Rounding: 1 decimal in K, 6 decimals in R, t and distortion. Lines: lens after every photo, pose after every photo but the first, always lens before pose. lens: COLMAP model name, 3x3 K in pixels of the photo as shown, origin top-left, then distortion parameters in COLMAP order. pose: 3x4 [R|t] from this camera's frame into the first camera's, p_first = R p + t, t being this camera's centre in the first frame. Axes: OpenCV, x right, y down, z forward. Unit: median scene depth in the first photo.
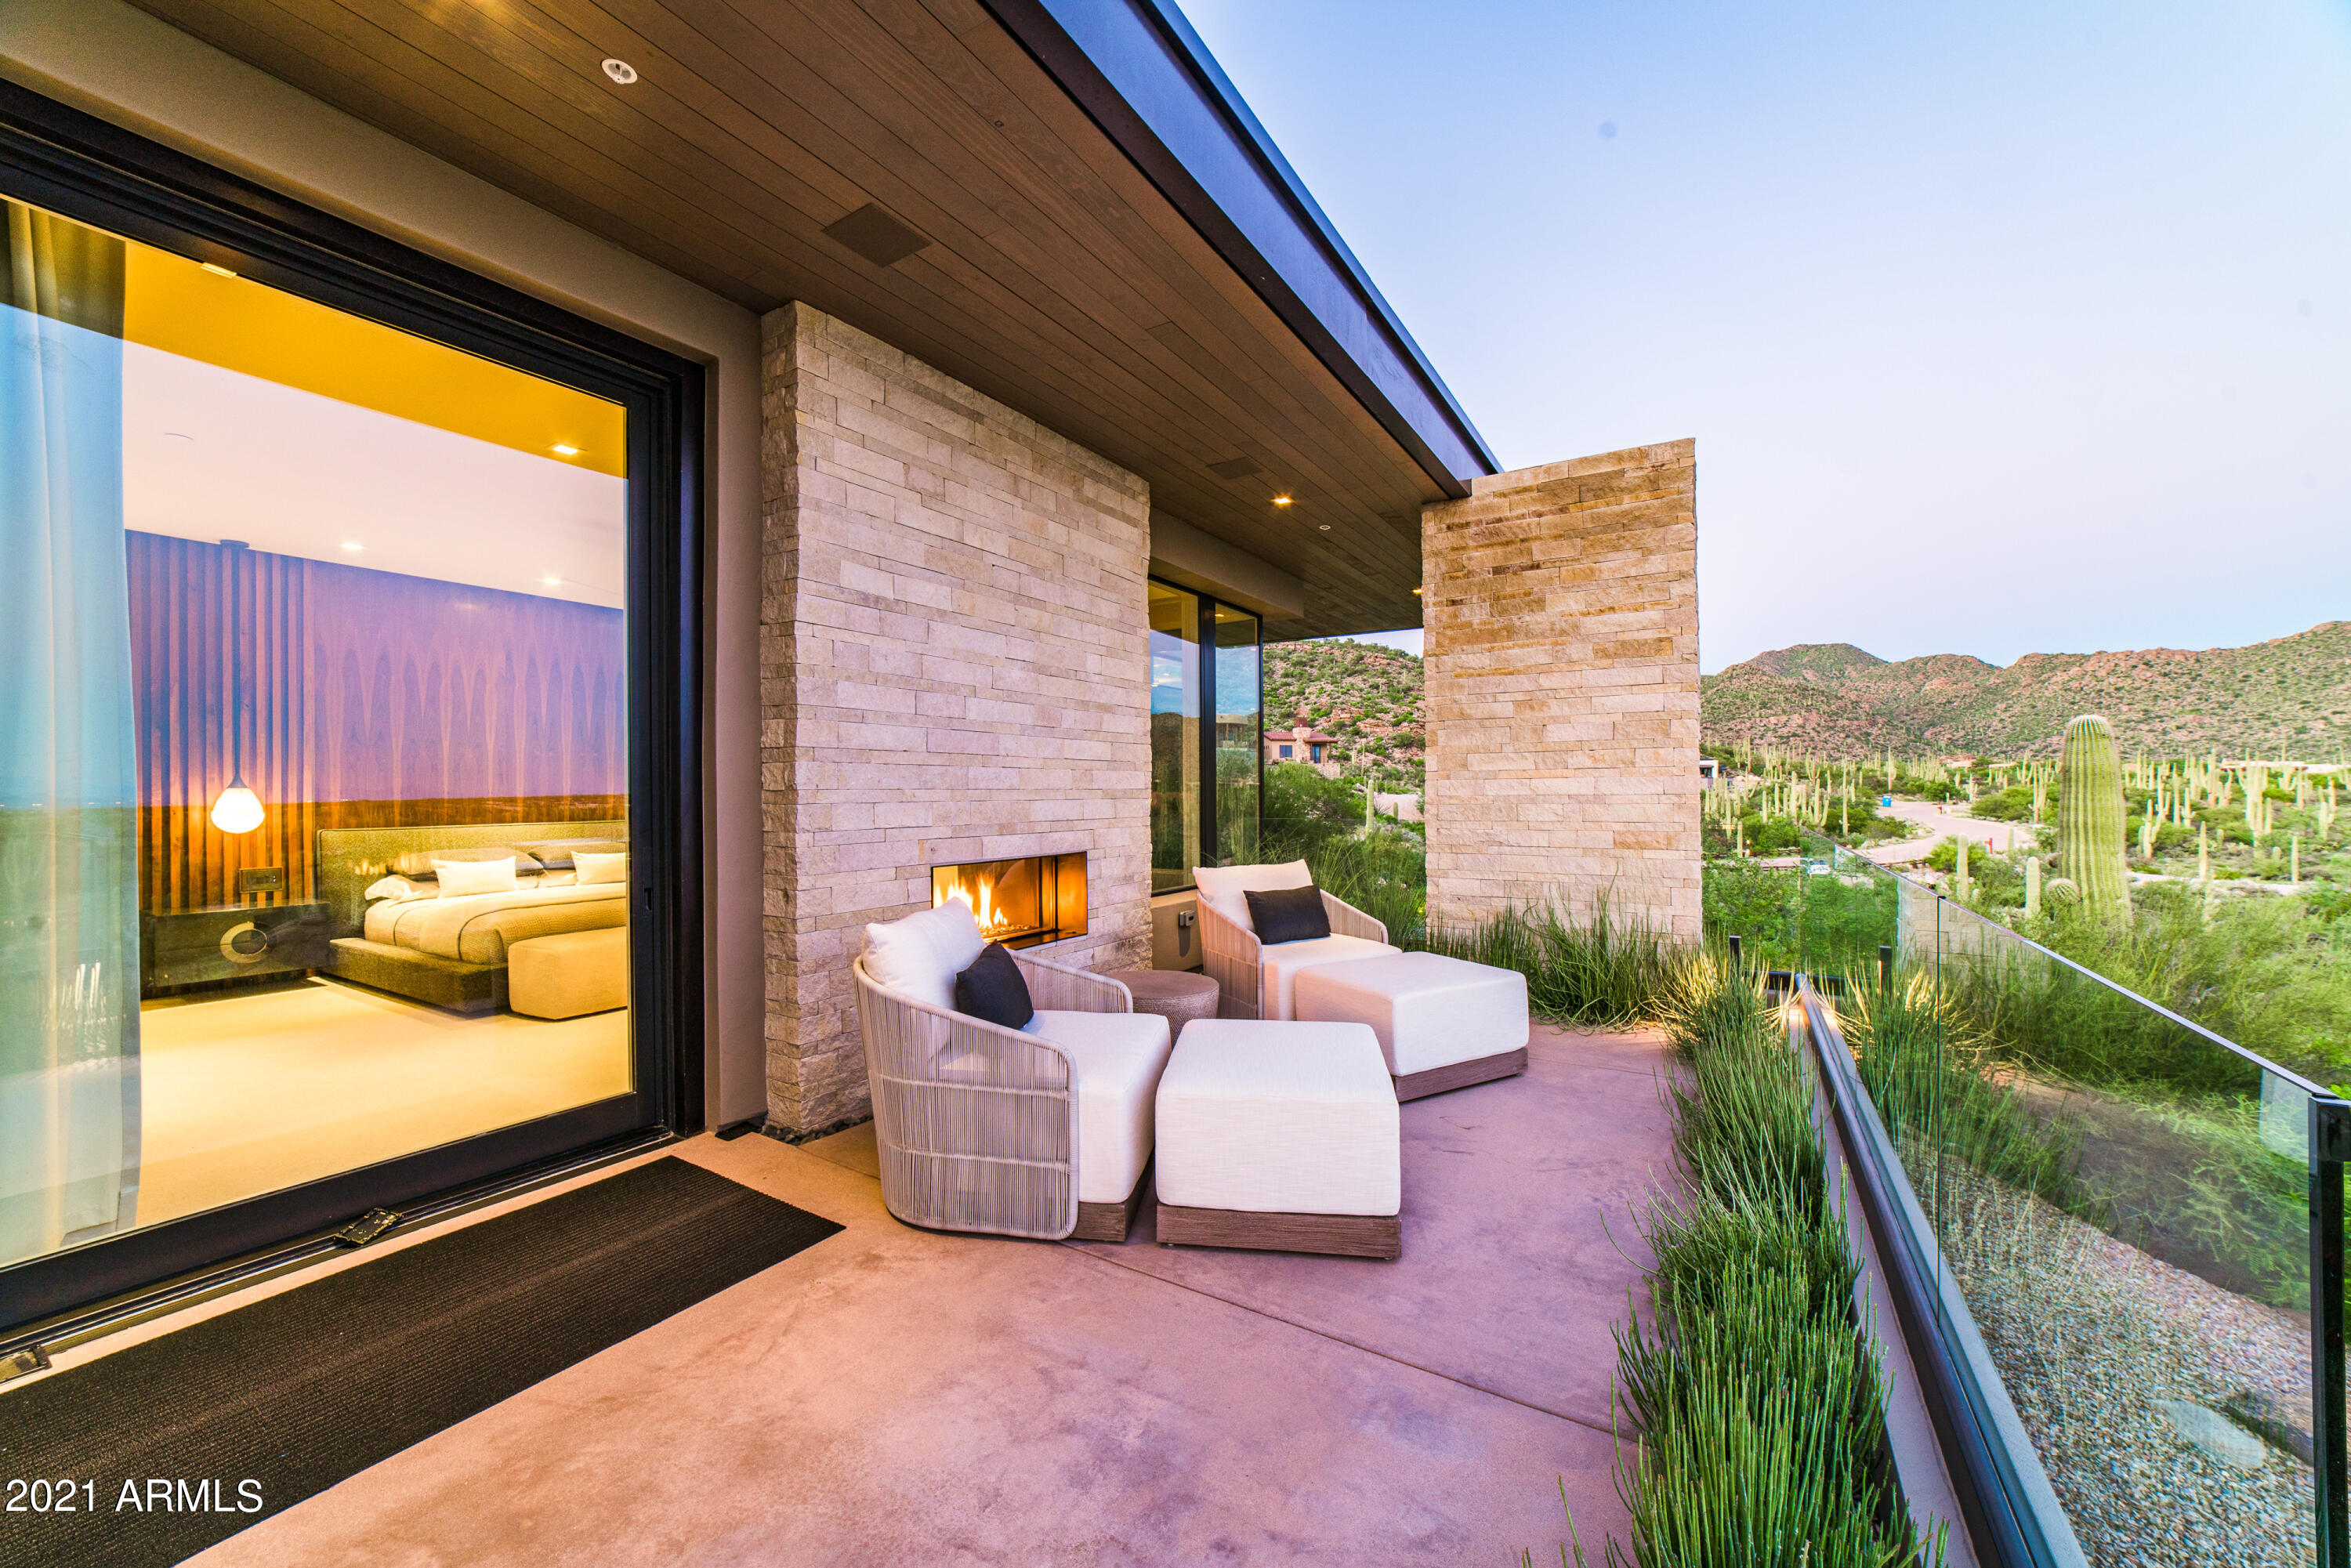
lens RADIAL K [[894.3, 0, 1166.2], [0, 894.3, 795.1], [0, 0, 1]] dist [-0.025255, 0.007700]
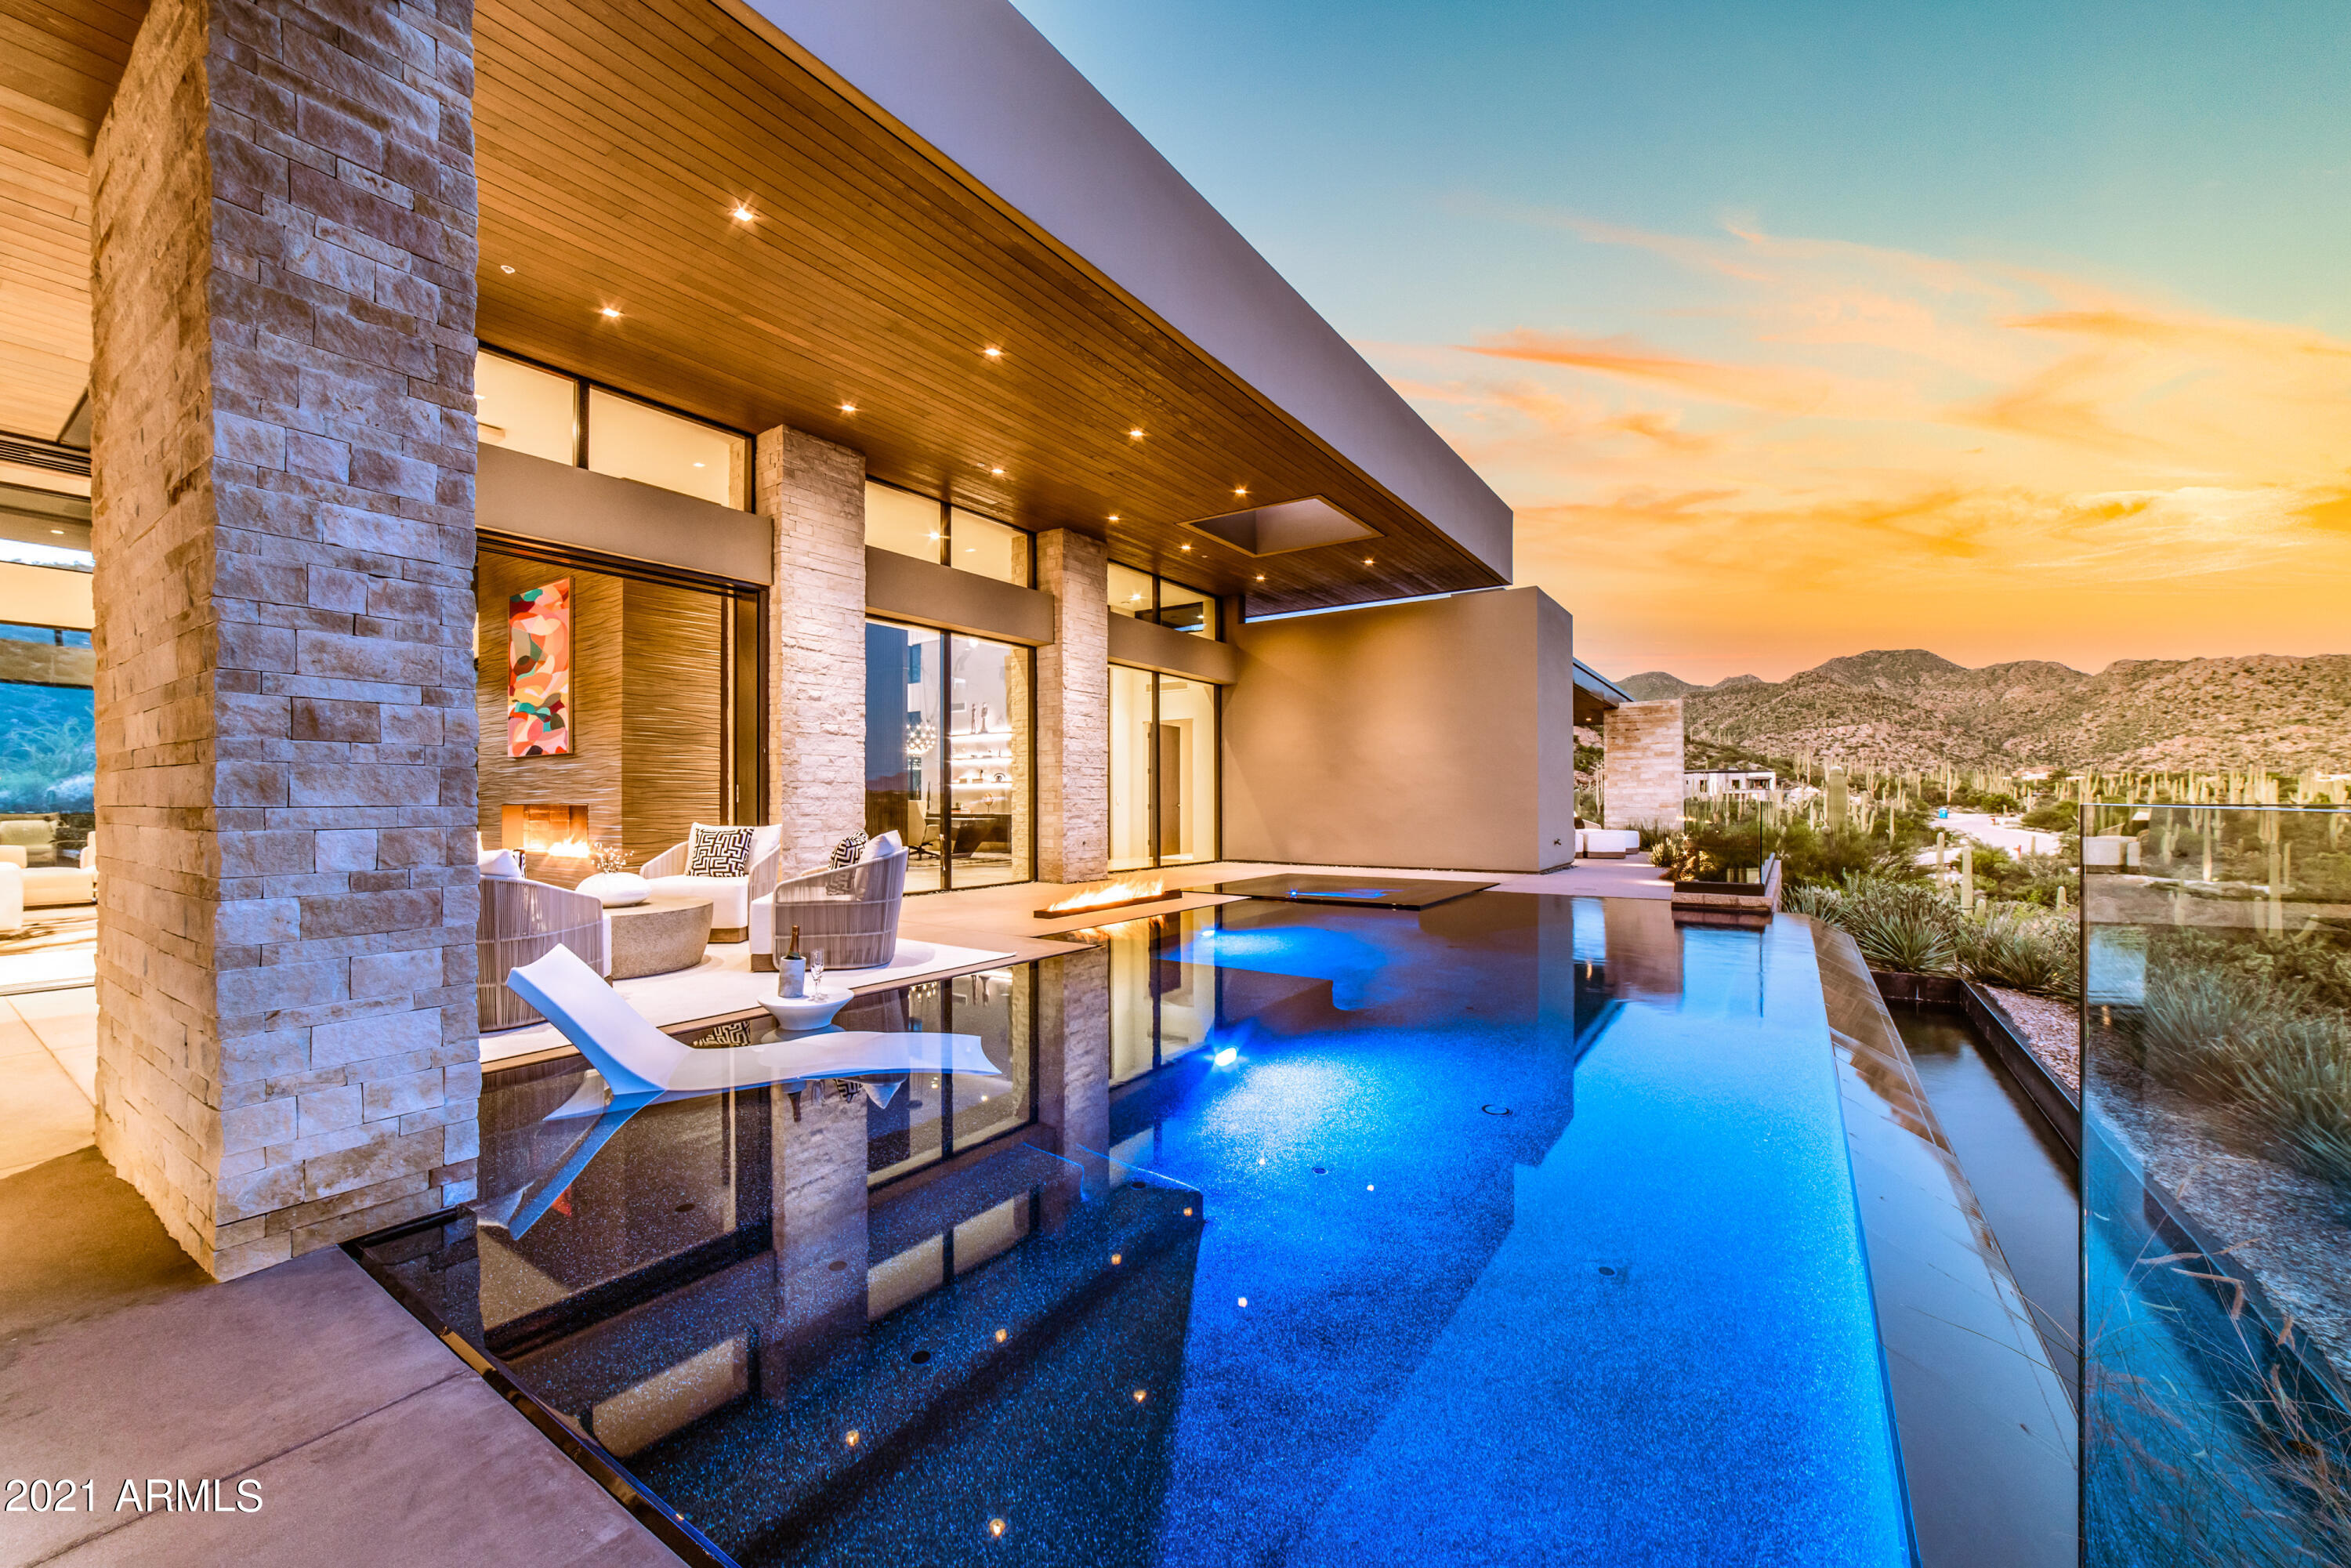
lens RADIAL K [[894.3, 0, 1166.2], [0, 894.3, 795.1], [0, 0, 1]] dist [-0.025255, 0.007700]
pose [[0.998669, 0.004752, -0.051366, -0.048836], [-0.005267, 0.999937, -0.009879, 0.001965], [0.051316, 0.010136, 0.998631, -0.100534]]
